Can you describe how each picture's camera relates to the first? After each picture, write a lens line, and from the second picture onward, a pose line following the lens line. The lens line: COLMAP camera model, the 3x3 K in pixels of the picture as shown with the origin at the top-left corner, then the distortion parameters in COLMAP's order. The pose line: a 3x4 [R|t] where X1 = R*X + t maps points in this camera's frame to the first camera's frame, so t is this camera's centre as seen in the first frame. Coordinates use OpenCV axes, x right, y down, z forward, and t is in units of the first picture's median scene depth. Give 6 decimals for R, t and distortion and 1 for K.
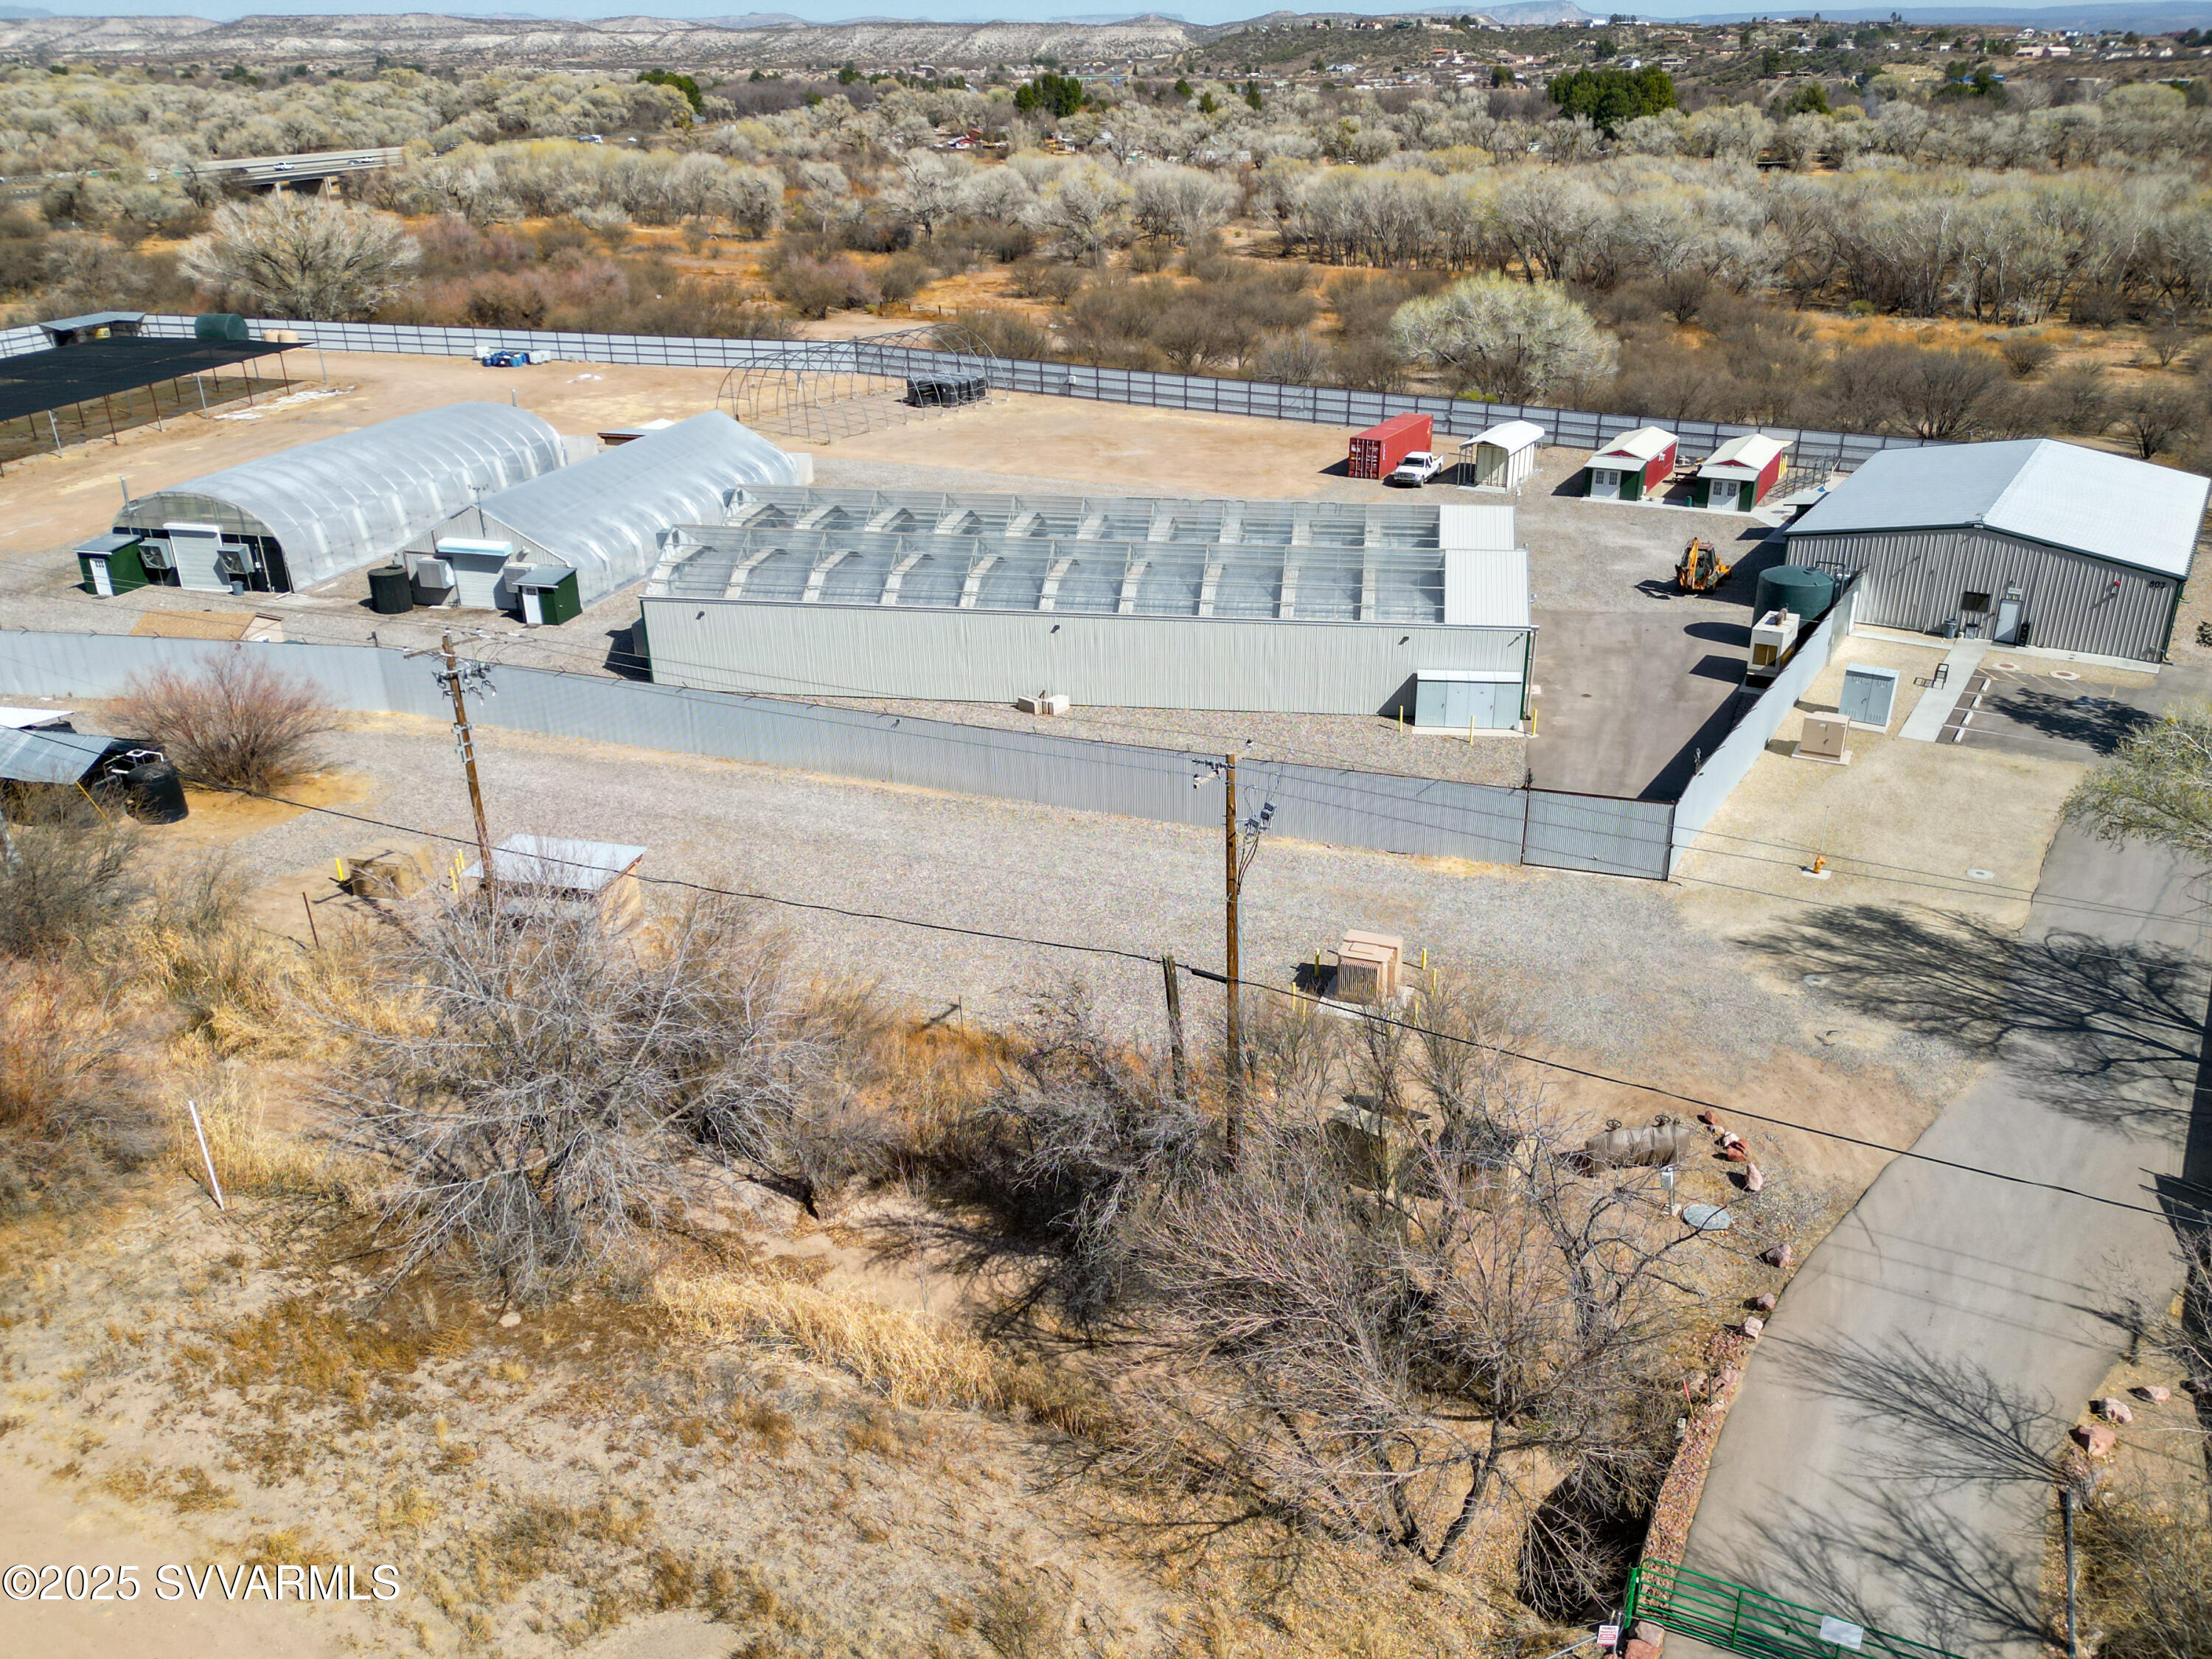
lens RADIAL K [[1729.4, 0, 1191.8], [0, 1729.4, 841.7], [0, 0, 1]] dist [0.072631, -0.070398]
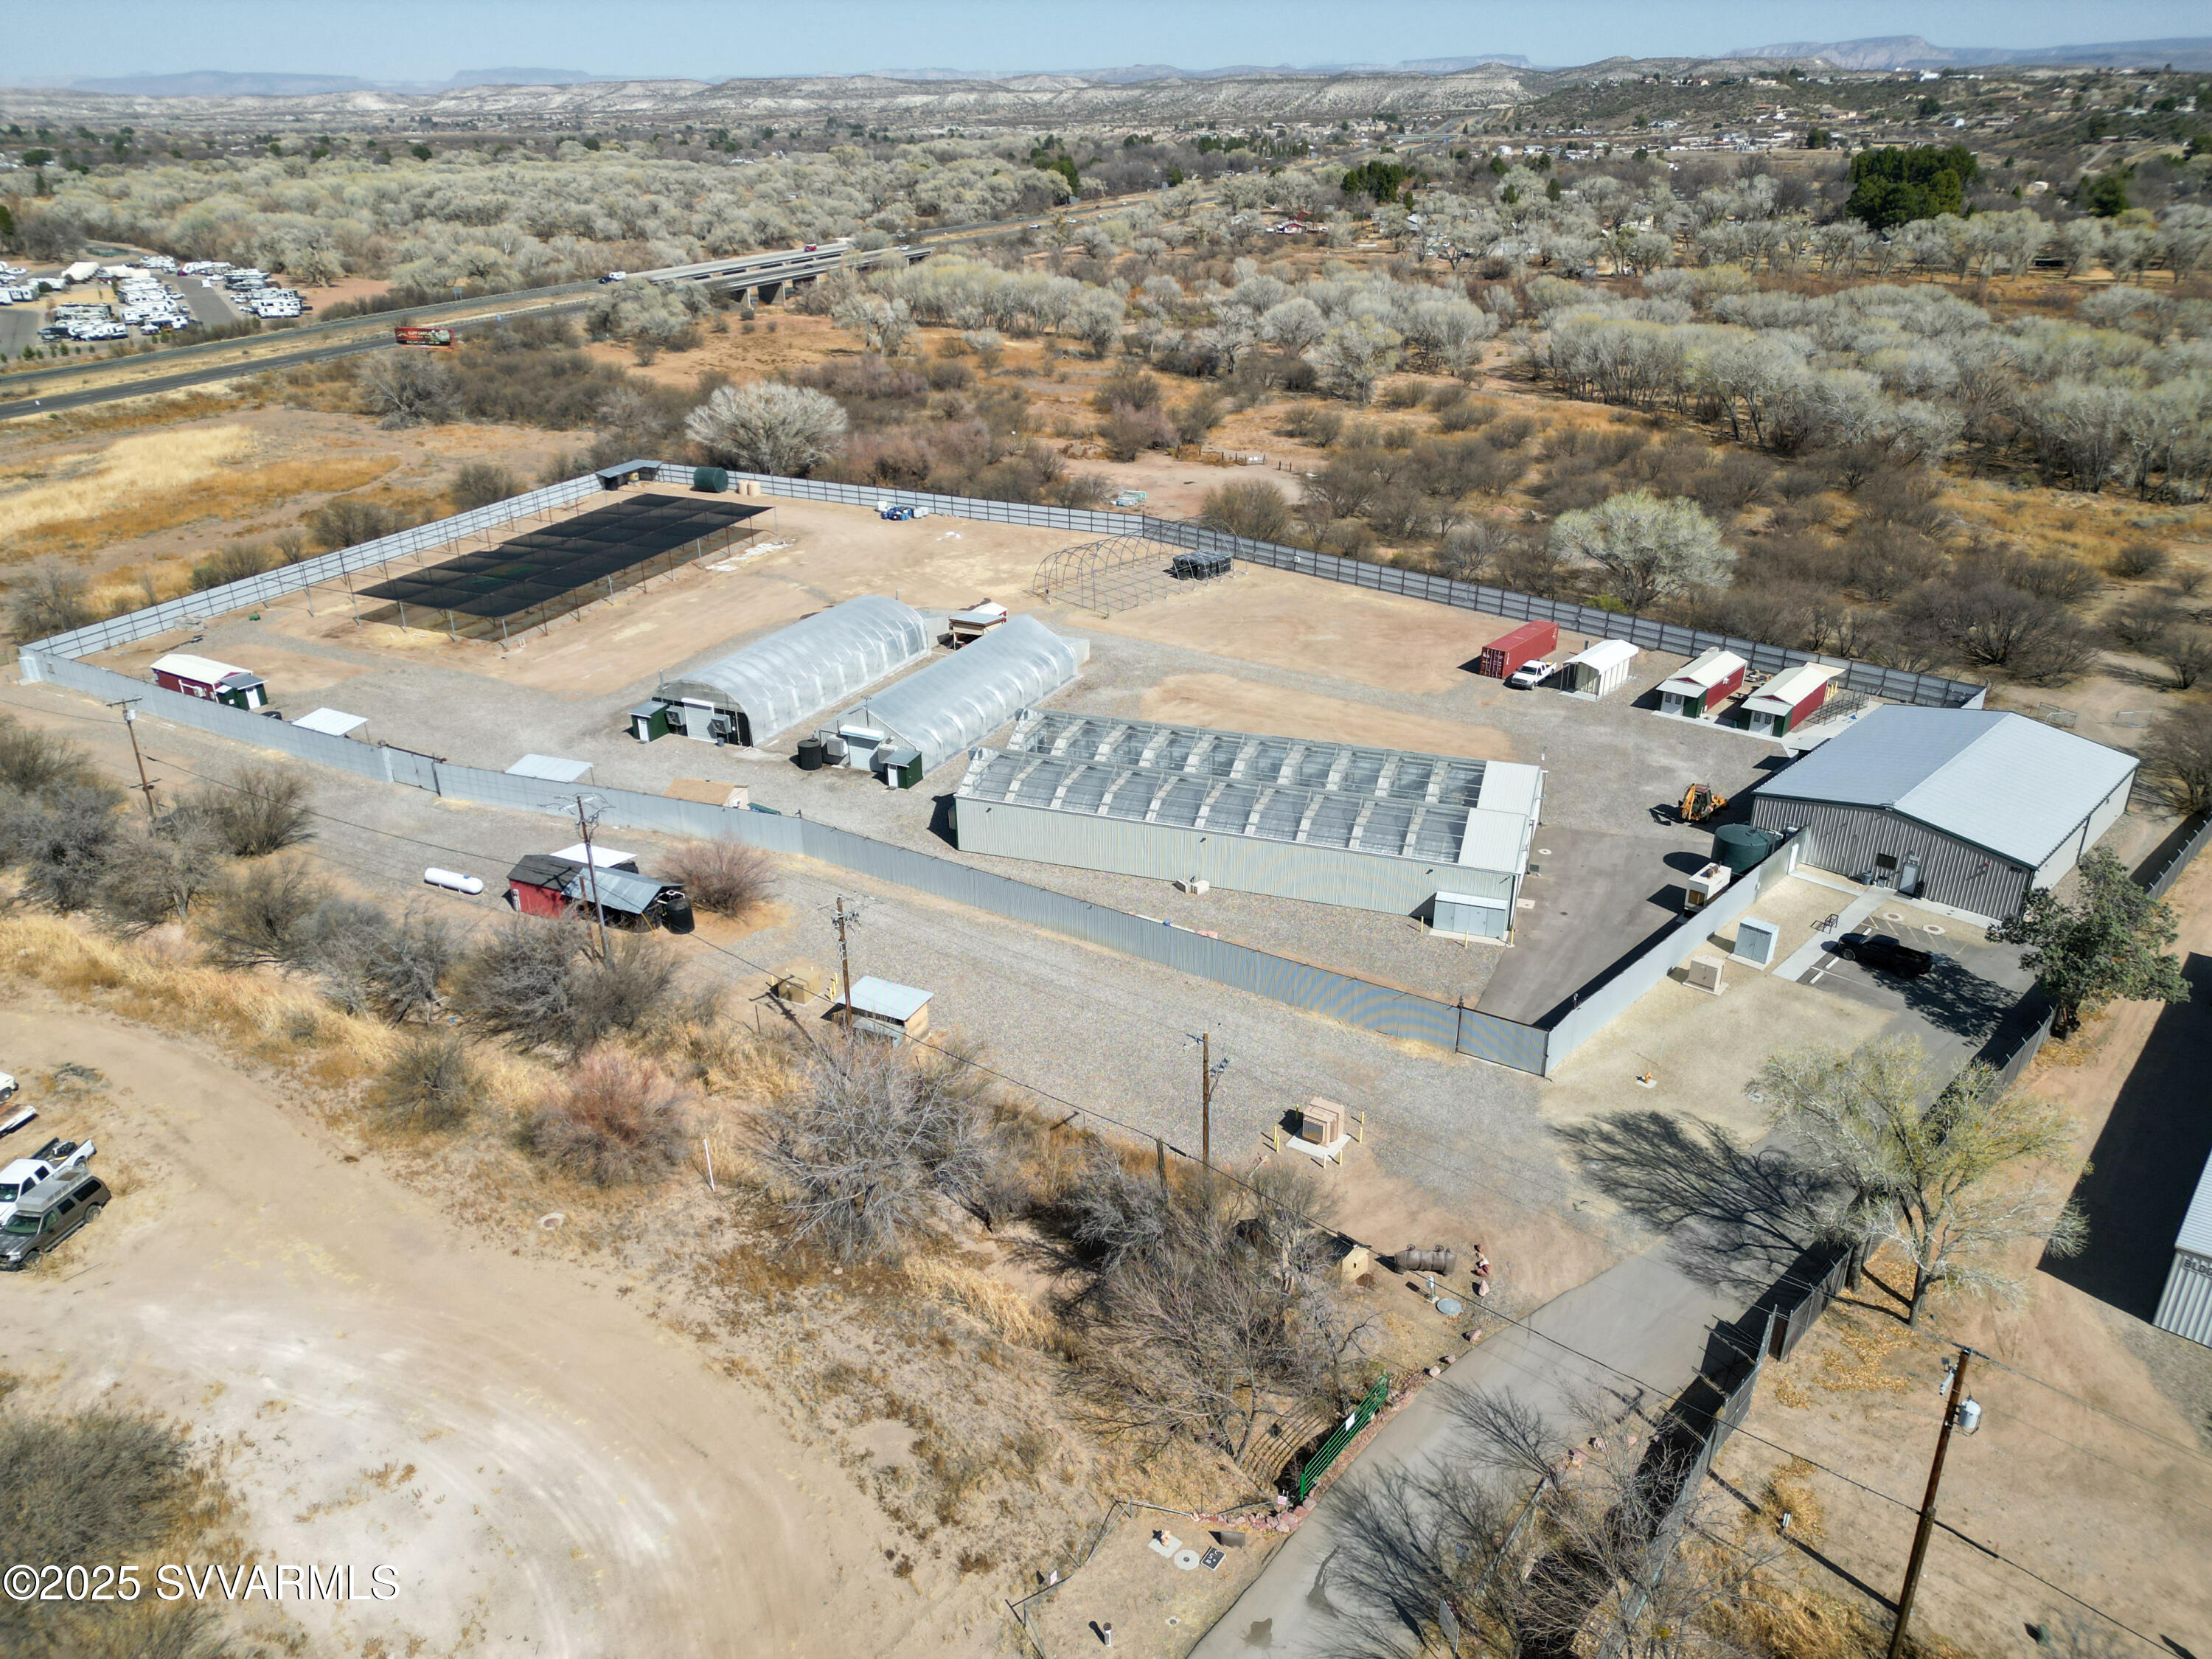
lens RADIAL K [[1553.1, 0, 1127.4], [0, 1553.1, 814.2], [0, 0, 1]] dist [0.075461, -0.061030]
pose [[0.974021, 0.087355, -0.208933, 0.078607], [-0.086477, 0.996164, 0.013353, -0.087696], [0.209298, 0.005062, 0.977839, -0.205417]]
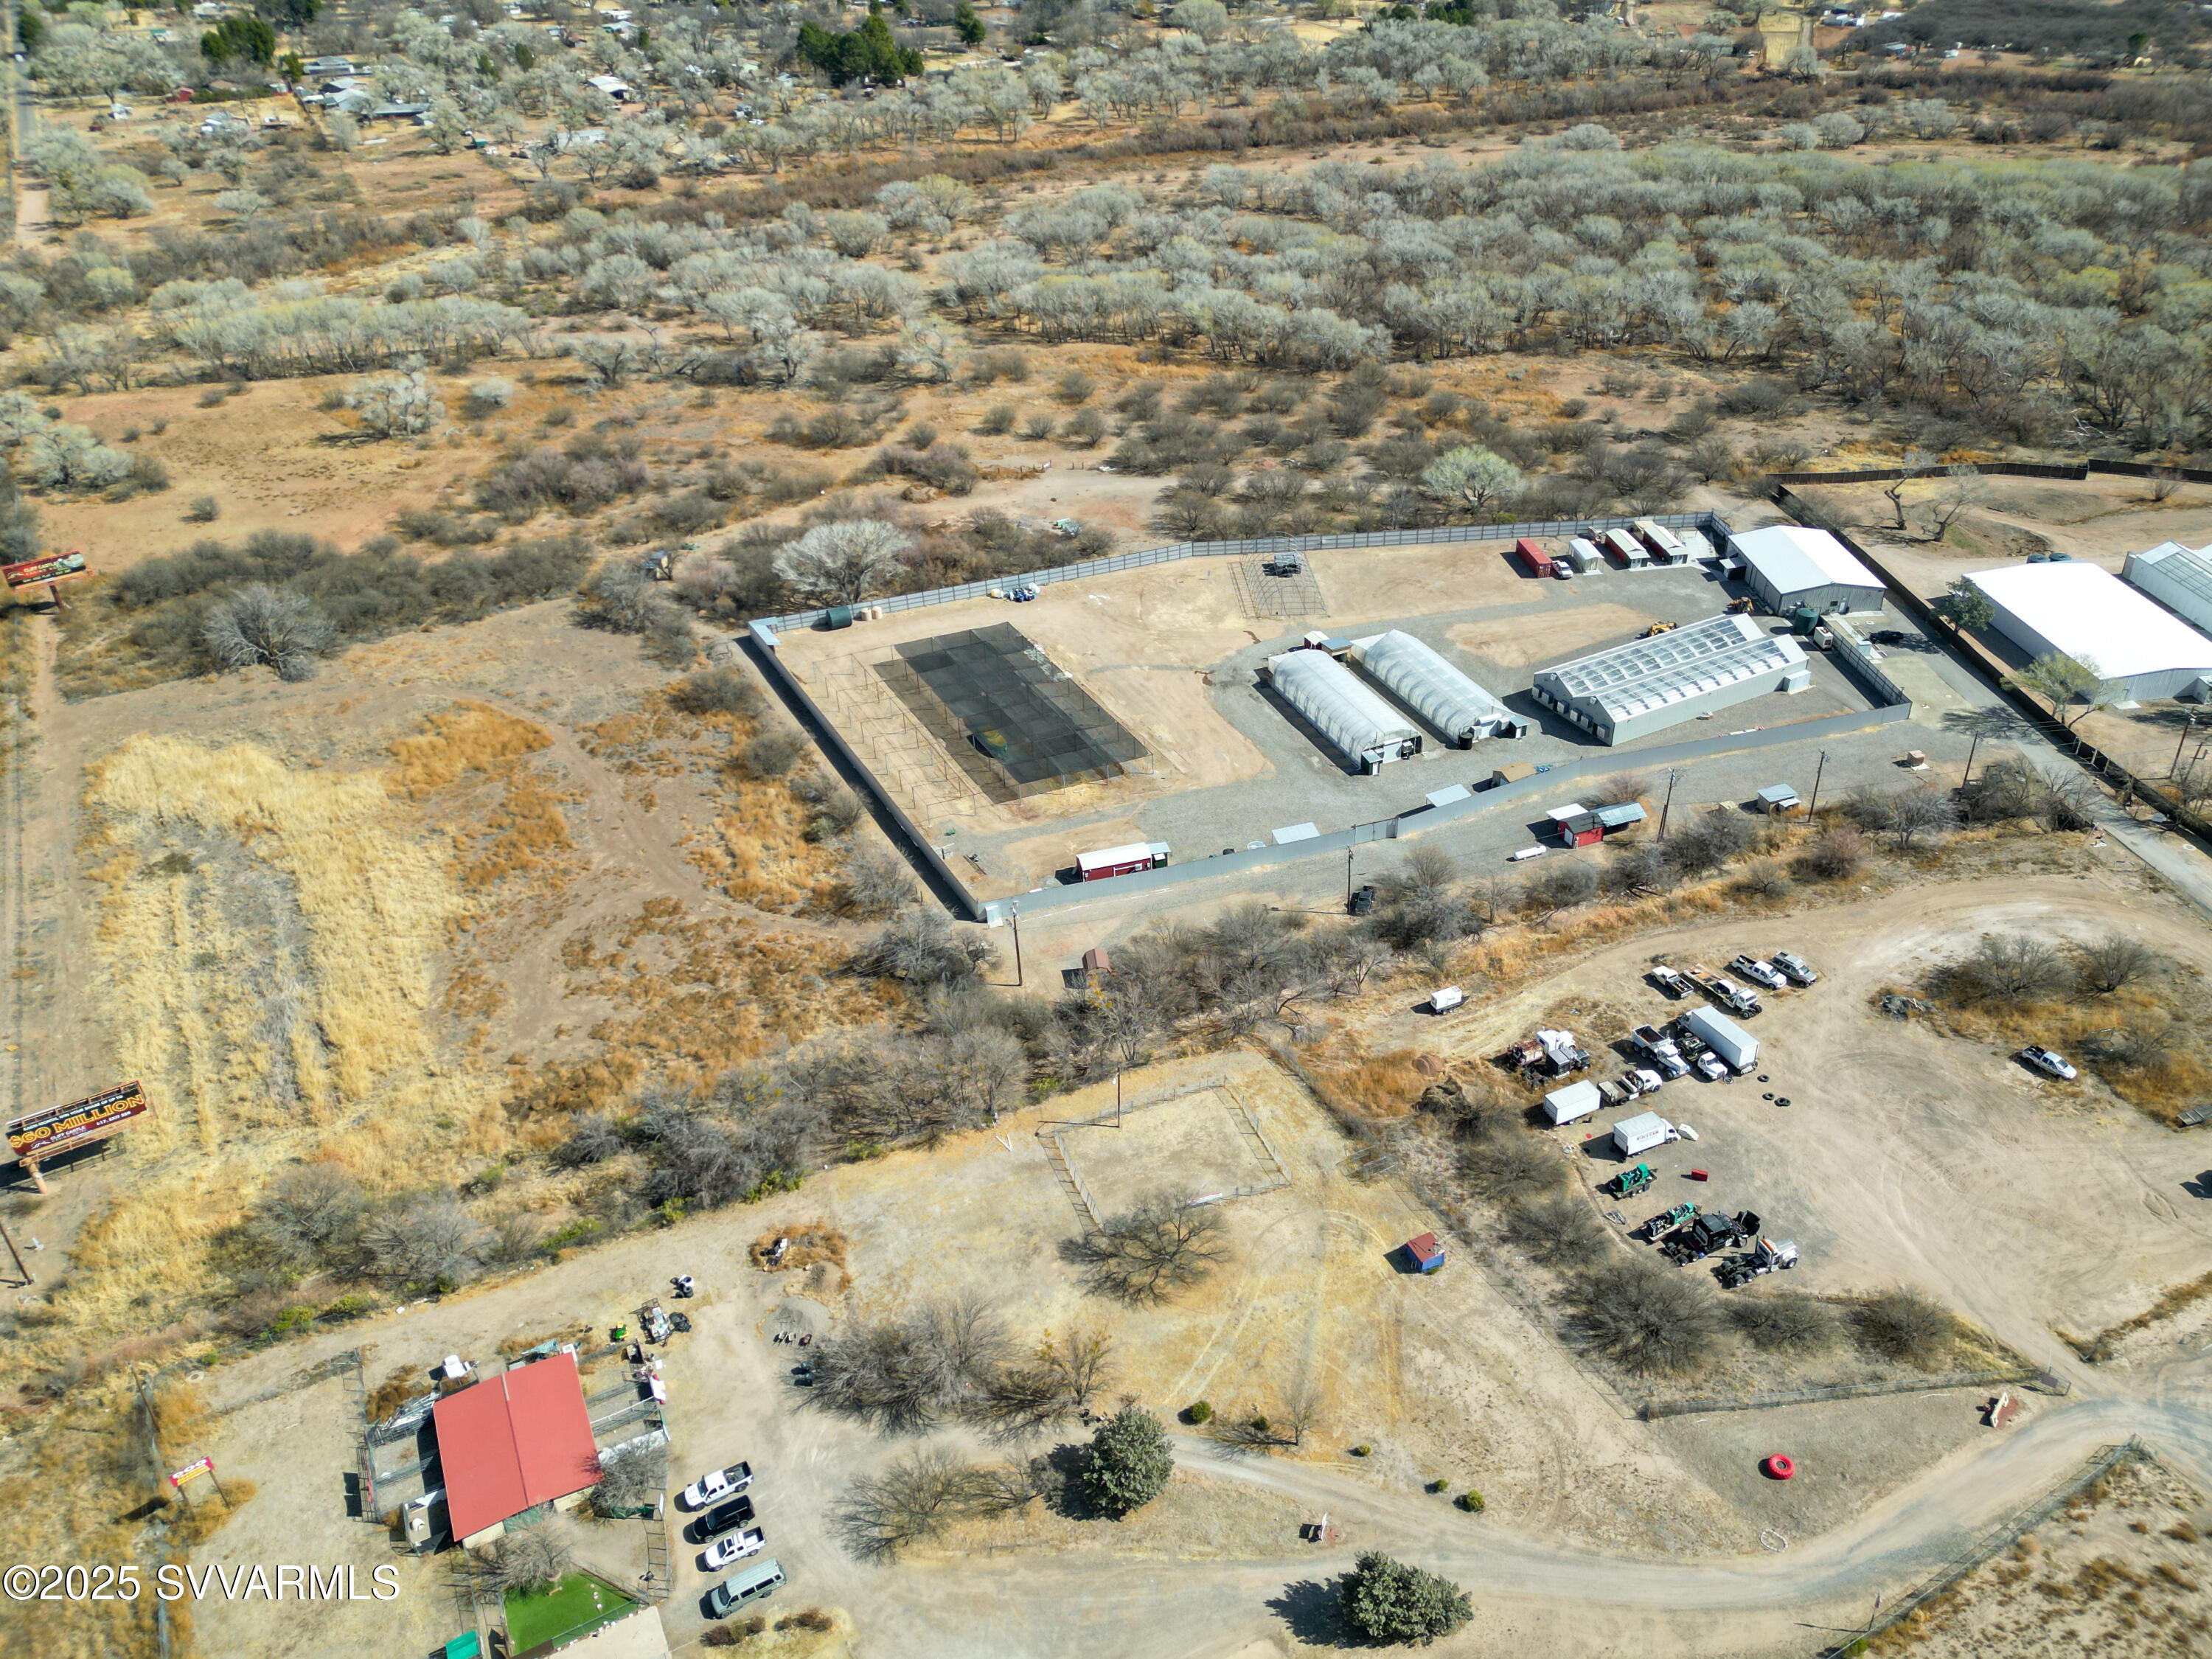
lens RADIAL K [[1633.0, 0, 1186.5], [0, 1633.0, 830.0], [0, 0, 1]] dist [0.071064, -0.063418]
pose [[0.813829, -0.326329, 0.480825, -1.425132], [0.247263, 0.943253, 0.221663, -0.468940], [-0.525875, -0.061506, 0.848335, -0.683414]]
